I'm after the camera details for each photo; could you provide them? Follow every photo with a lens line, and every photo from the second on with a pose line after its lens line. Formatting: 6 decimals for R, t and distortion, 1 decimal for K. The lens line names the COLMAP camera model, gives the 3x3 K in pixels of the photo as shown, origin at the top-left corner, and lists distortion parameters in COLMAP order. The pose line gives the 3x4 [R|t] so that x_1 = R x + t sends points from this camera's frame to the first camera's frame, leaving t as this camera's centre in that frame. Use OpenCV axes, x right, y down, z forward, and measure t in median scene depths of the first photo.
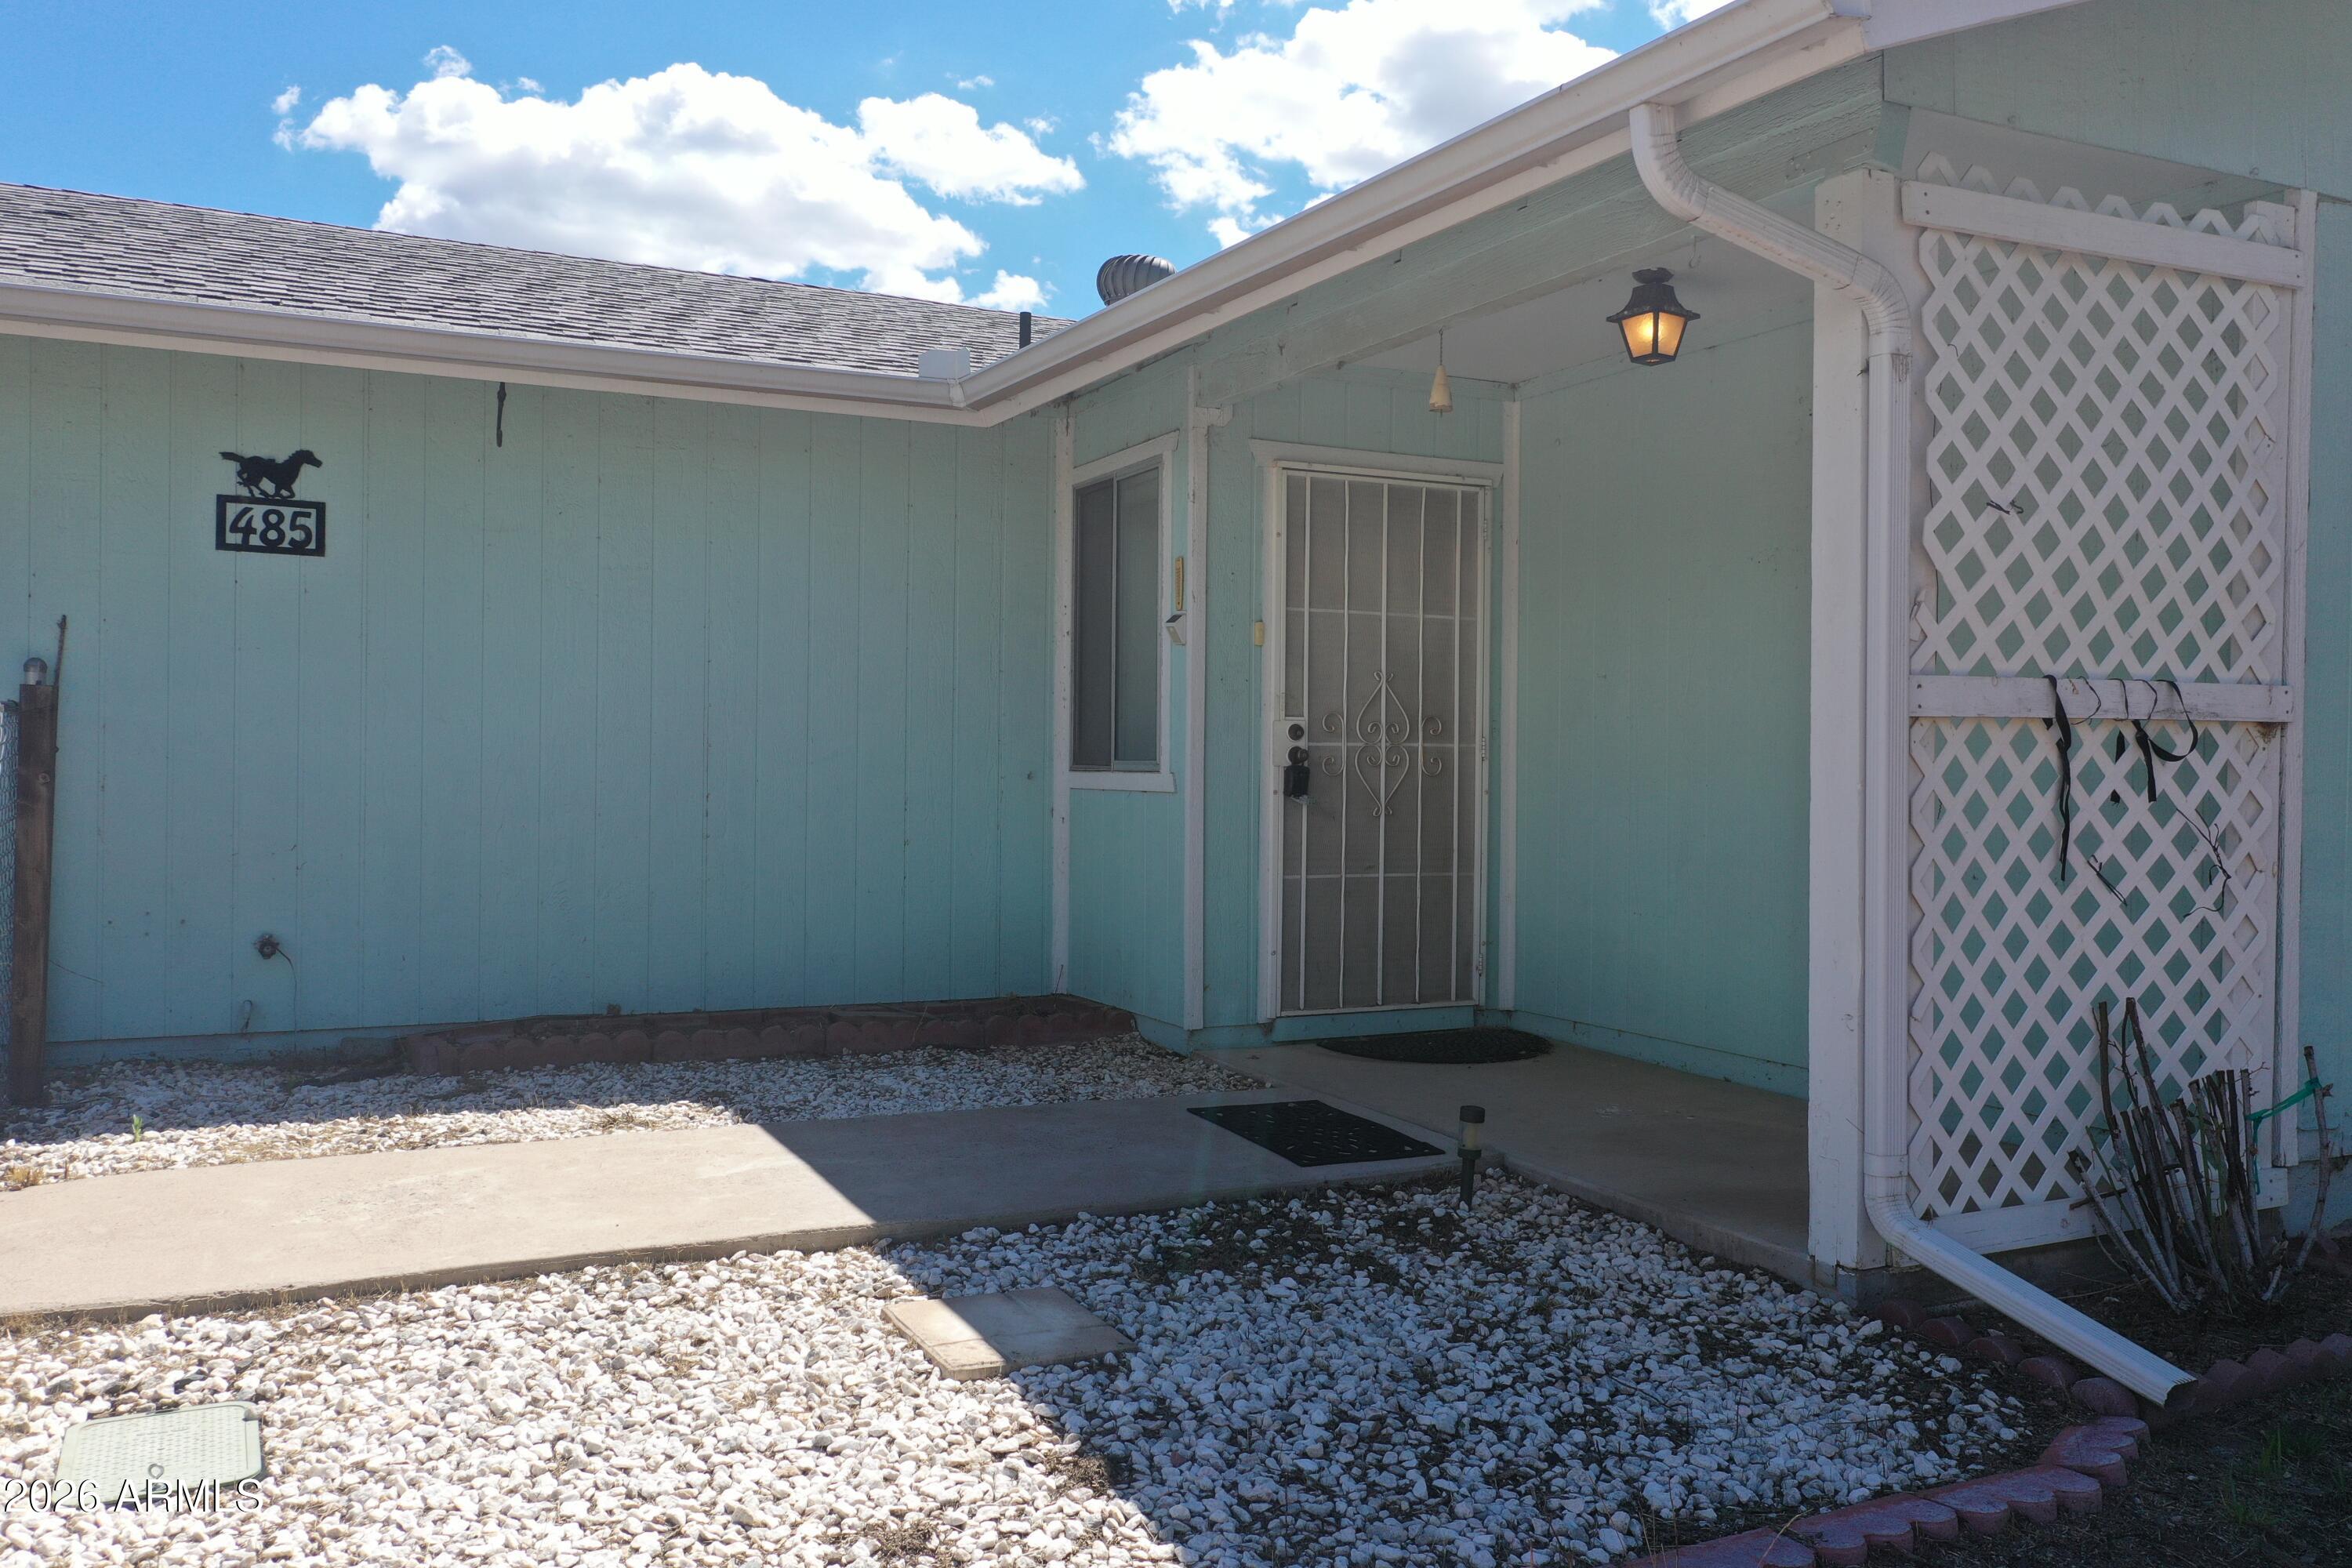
lens RADIAL K [[1859.0, 0, 1176.0], [0, 1859.0, 784.0], [0, 0, 1]] dist [0.000958, -0.000714]
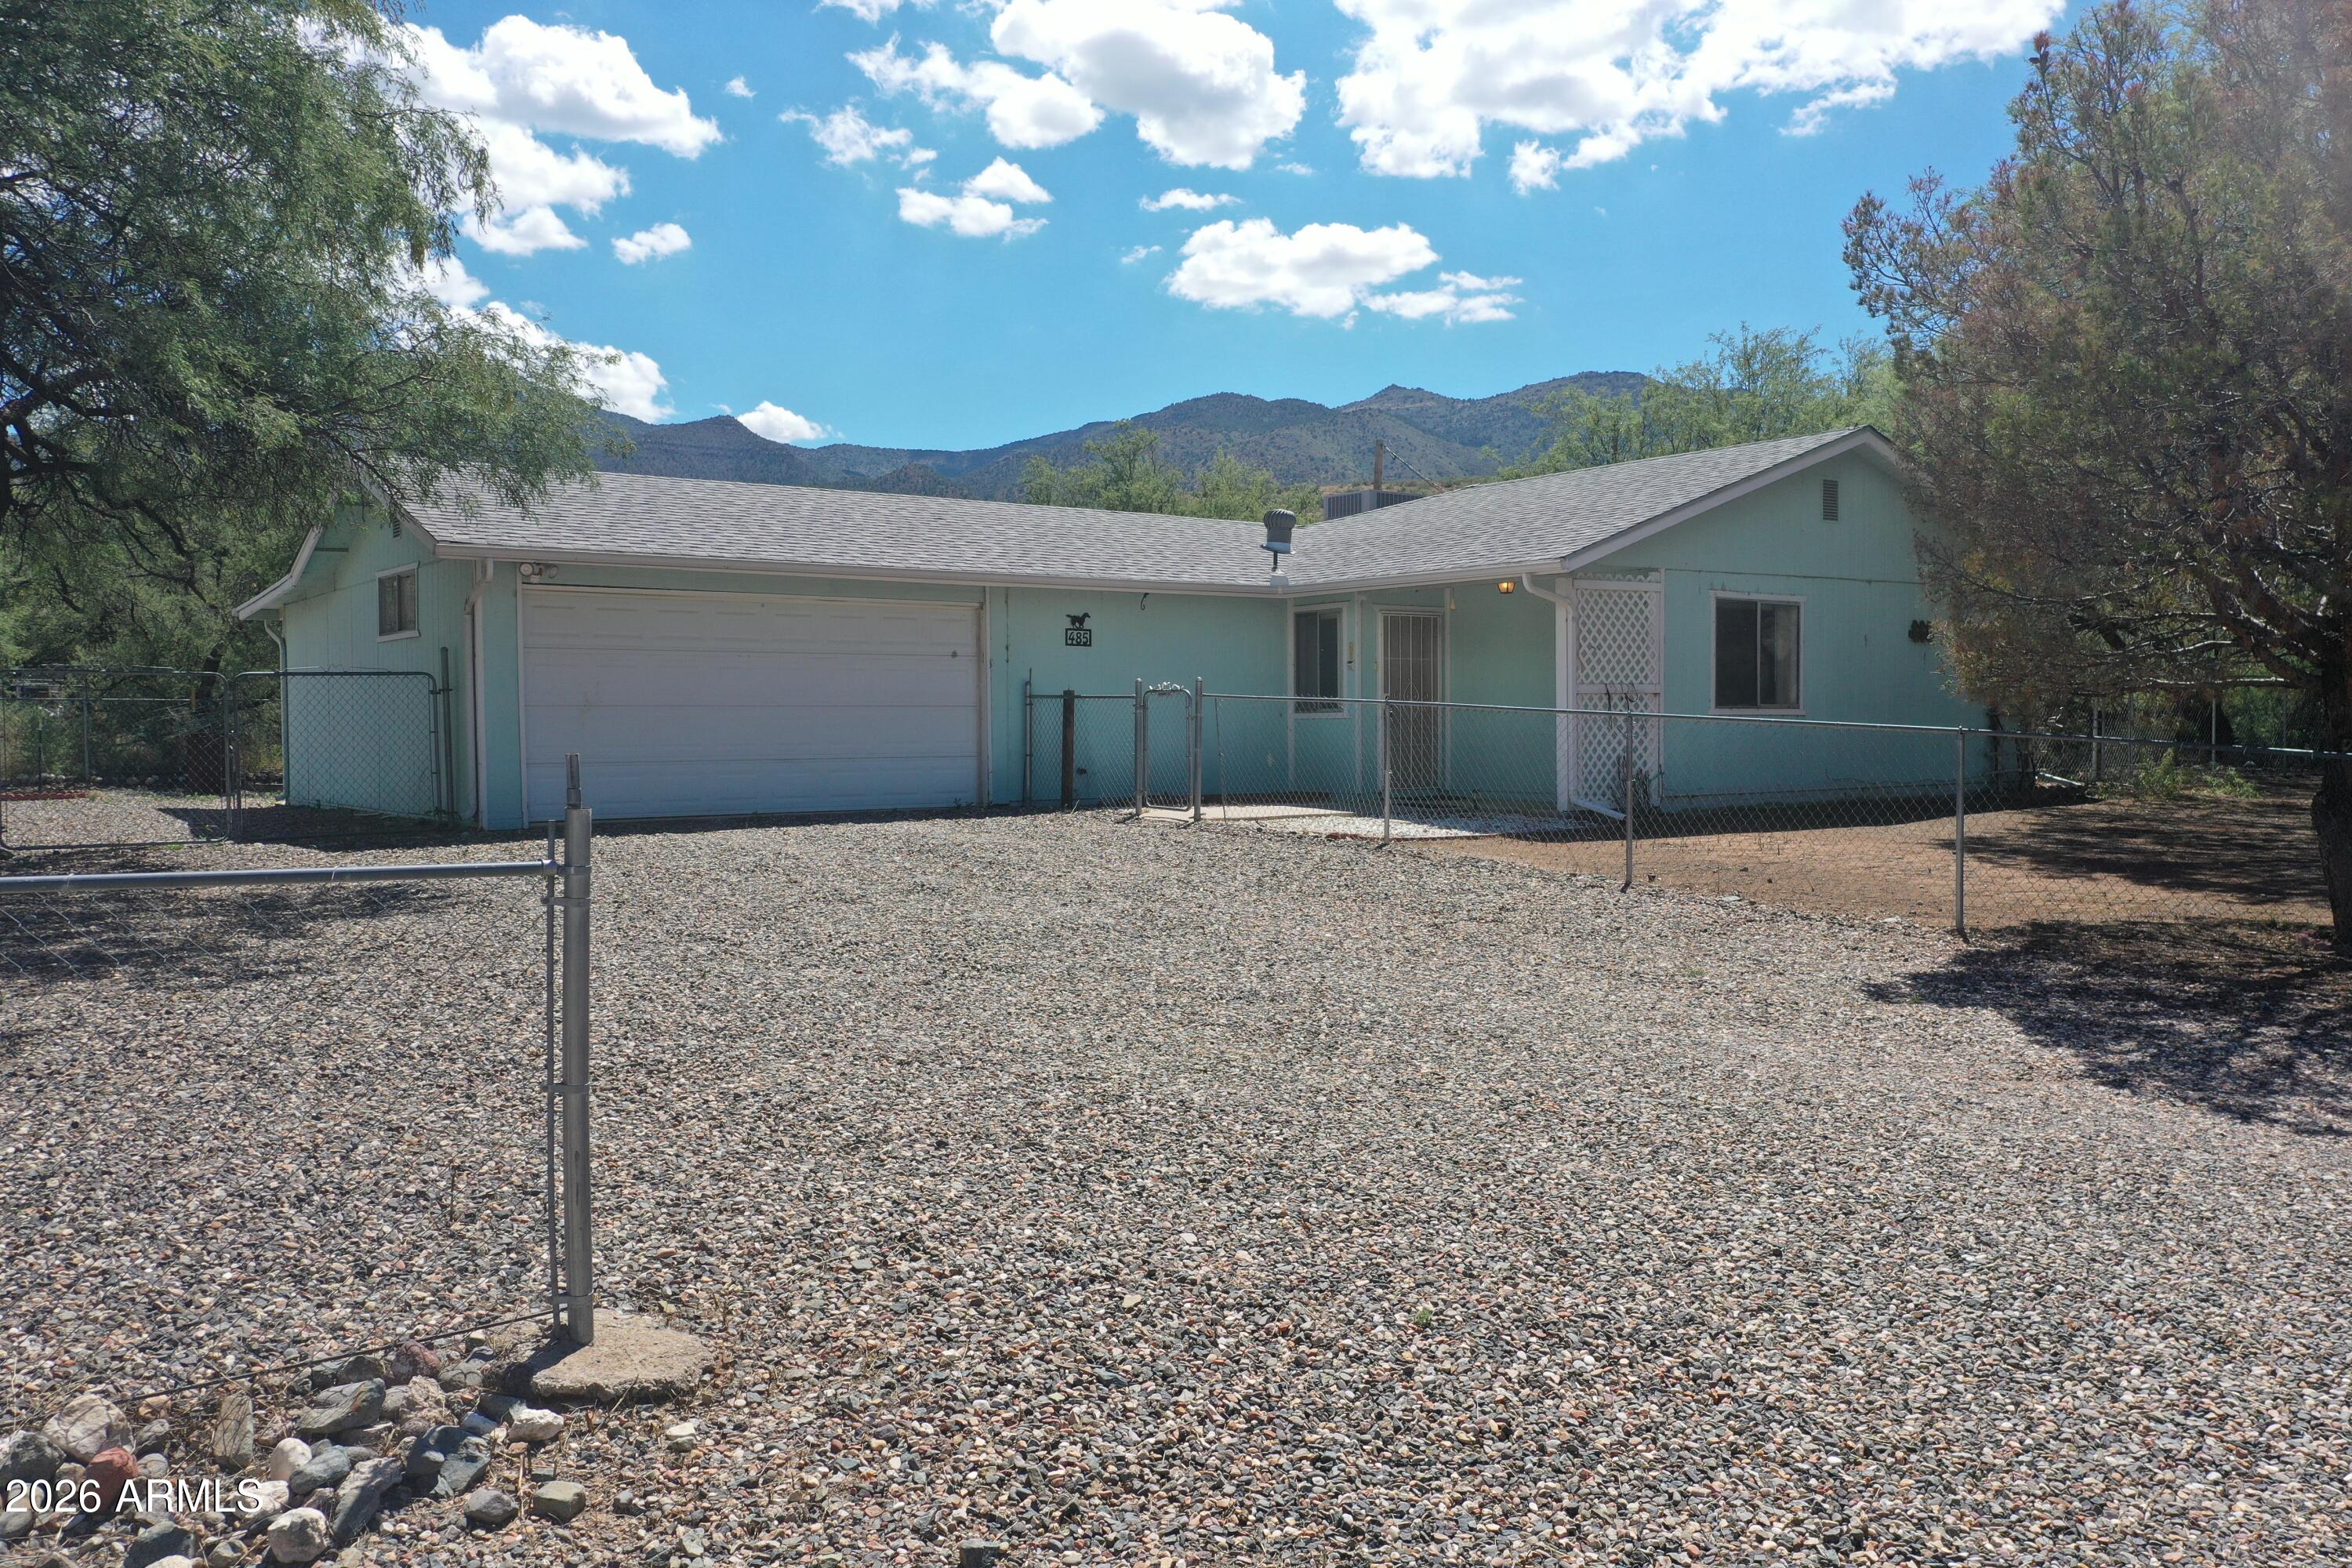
lens RADIAL K [[1846.6, 0, 1174.1], [0, 1846.6, 826.3], [0, 0, 1]] dist [0.004158, 0.002139]
pose [[0.985548, -0.027113, 0.167214, -0.922686], [0.019752, 0.998768, 0.045530, 0.044124], [-0.168242, -0.041569, 0.984869, -2.270929]]
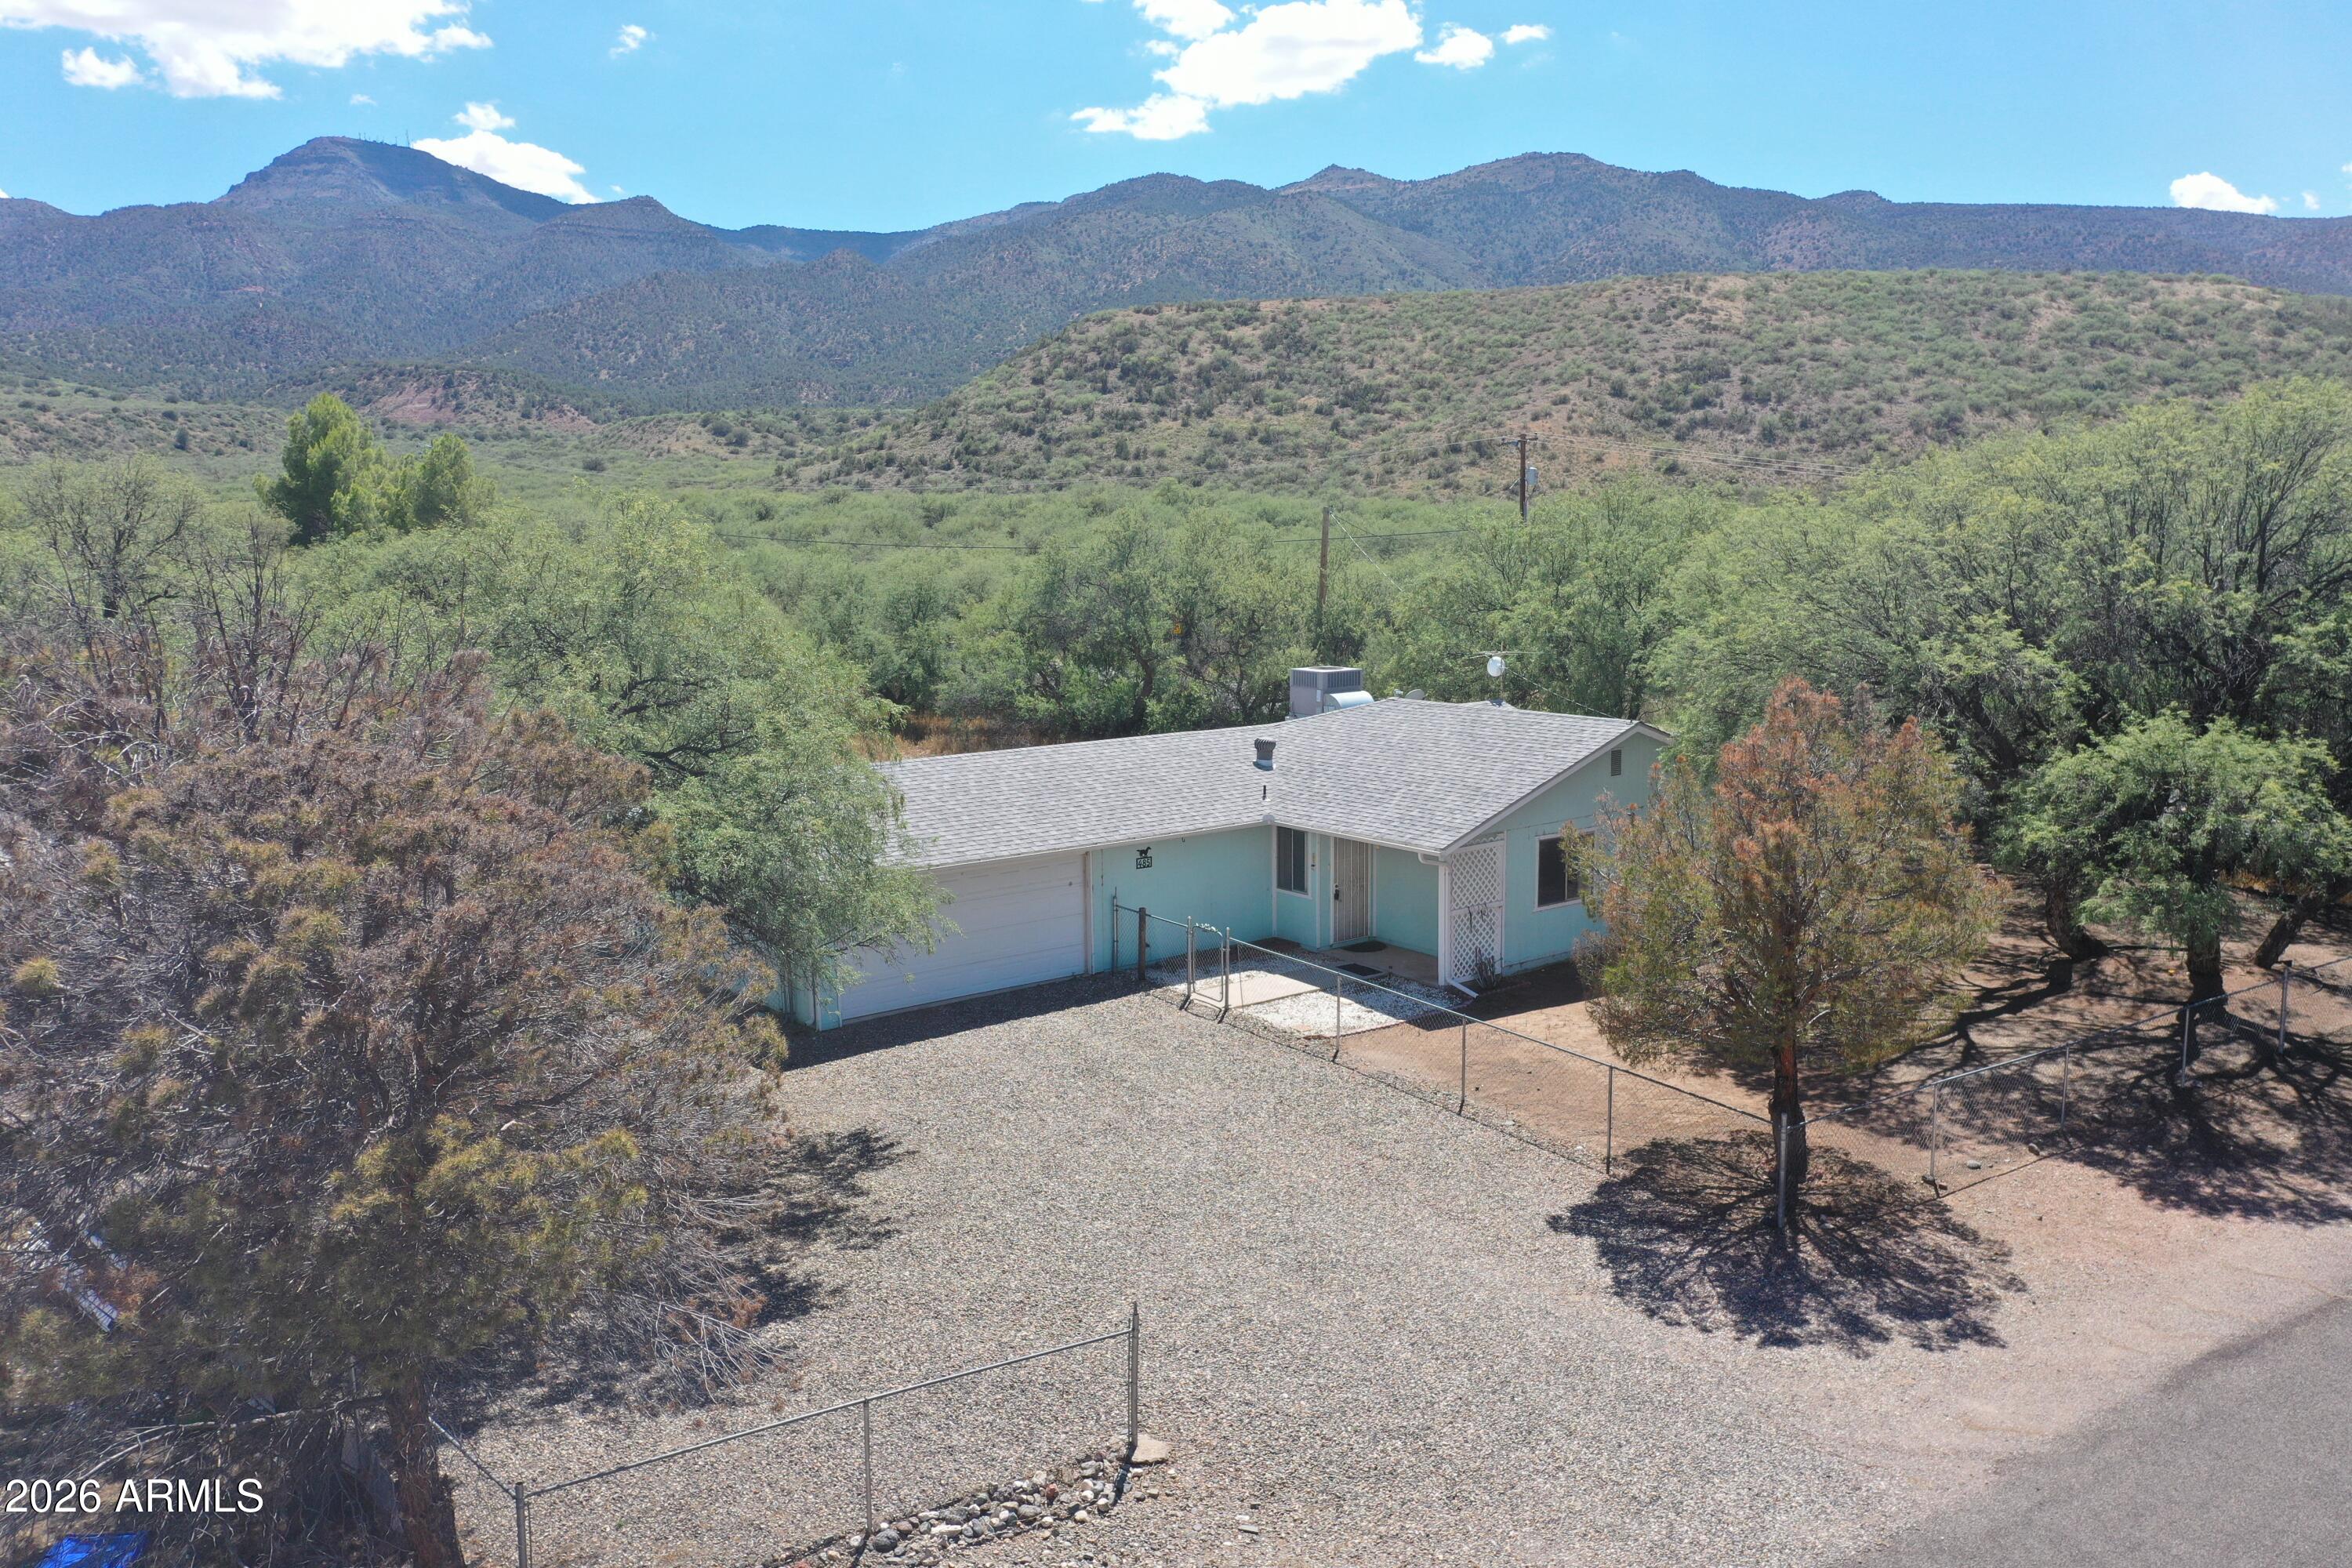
lens RADIAL K [[1853.6, 0, 1170.2], [0, 1853.6, 782.5], [0, 0, 1]] dist [-0.000249, 0.002720]
pose [[0.979614, -0.048352, 0.194985, -1.487439], [0.022311, 0.990784, 0.133600, -1.096880], [-0.199648, -0.126526, 0.971664, -4.137211]]
